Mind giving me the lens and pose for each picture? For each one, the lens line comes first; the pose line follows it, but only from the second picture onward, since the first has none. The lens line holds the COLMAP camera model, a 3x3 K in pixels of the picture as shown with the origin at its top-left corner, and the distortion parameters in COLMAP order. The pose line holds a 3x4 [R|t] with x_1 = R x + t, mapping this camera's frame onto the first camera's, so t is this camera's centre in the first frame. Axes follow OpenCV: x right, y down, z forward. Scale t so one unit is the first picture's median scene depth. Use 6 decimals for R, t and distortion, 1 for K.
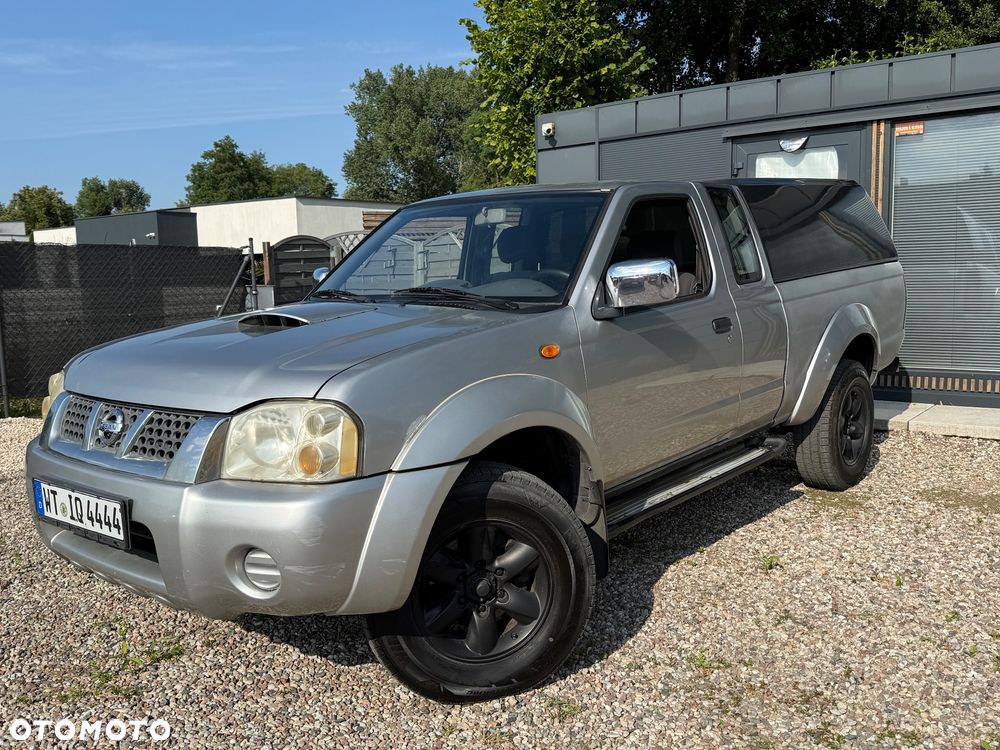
lens RADIAL K [[928.5, 0, 496.9], [0, 928.5, 373.2], [0, 0, 1]] dist [-0.008525, 0.000000]
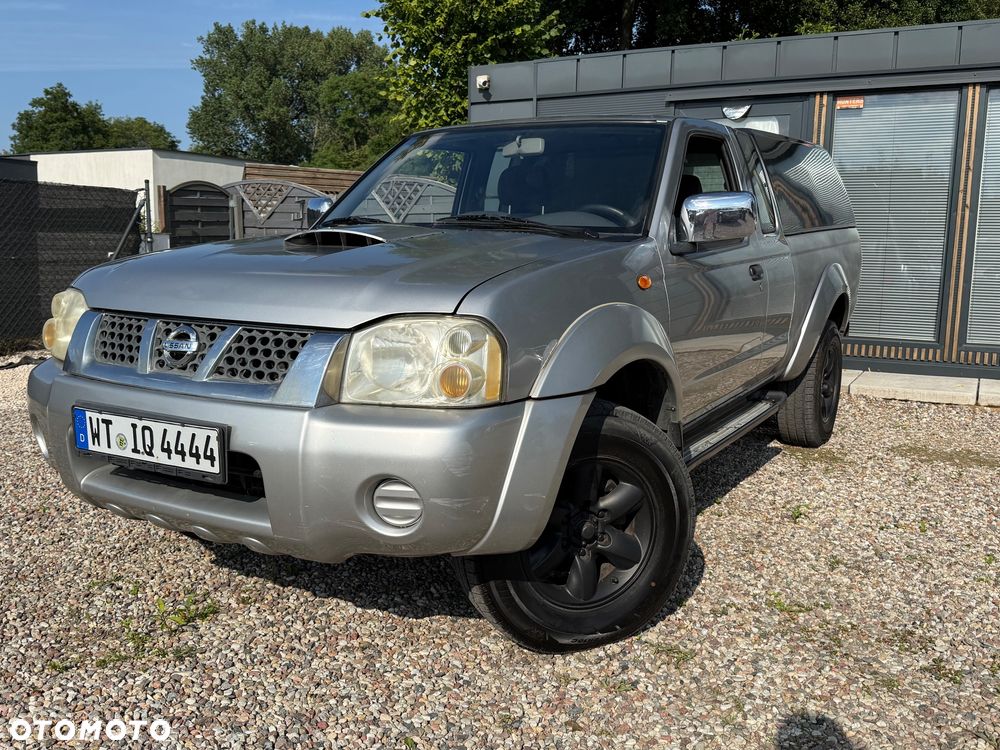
lens RADIAL K [[928.5, 0, 507.0], [0, 928.5, 381.3], [0, 0, 1]] dist [-0.008525, 0.000000]
pose [[0.985025, 0.019231, 0.171333, -0.214501], [-0.025319, 0.999121, 0.033421, 0.043770], [-0.170540, -0.037259, 0.984646, 0.083251]]
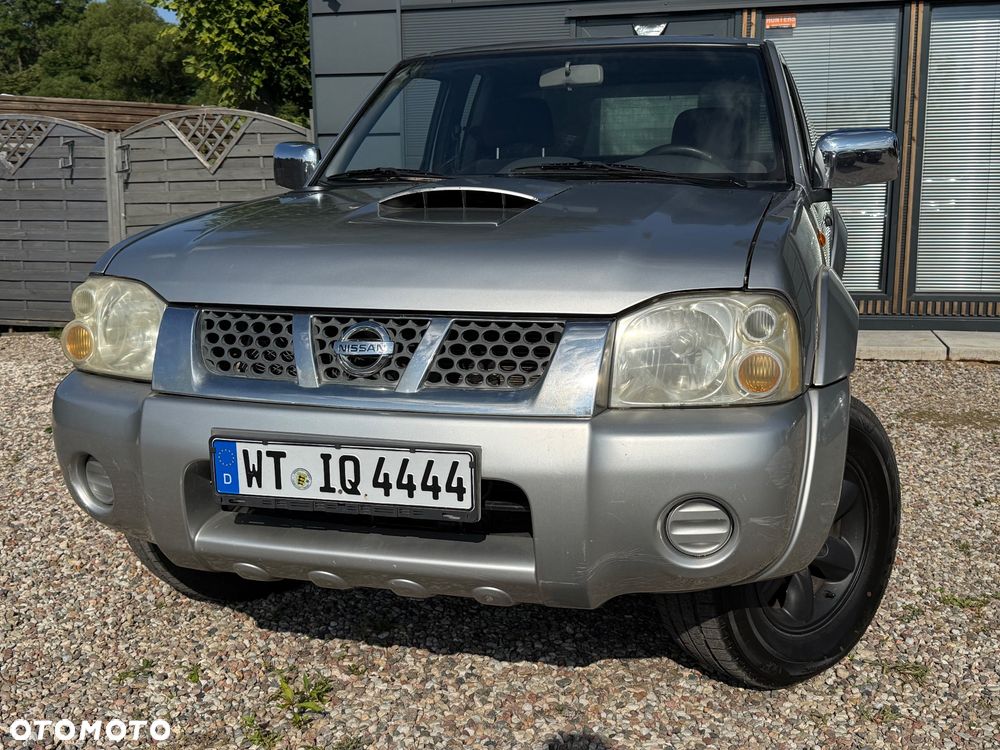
lens RADIAL K [[1136.9, 0, 516.6], [0, 1136.9, 378.4], [0, 0, 1]] dist [0.012807, 0.000000]
pose [[0.914983, -0.044566, 0.401024, -0.519541], [0.025137, 0.998247, 0.053583, 0.031525], [-0.402709, -0.038947, 0.914499, 0.180611]]
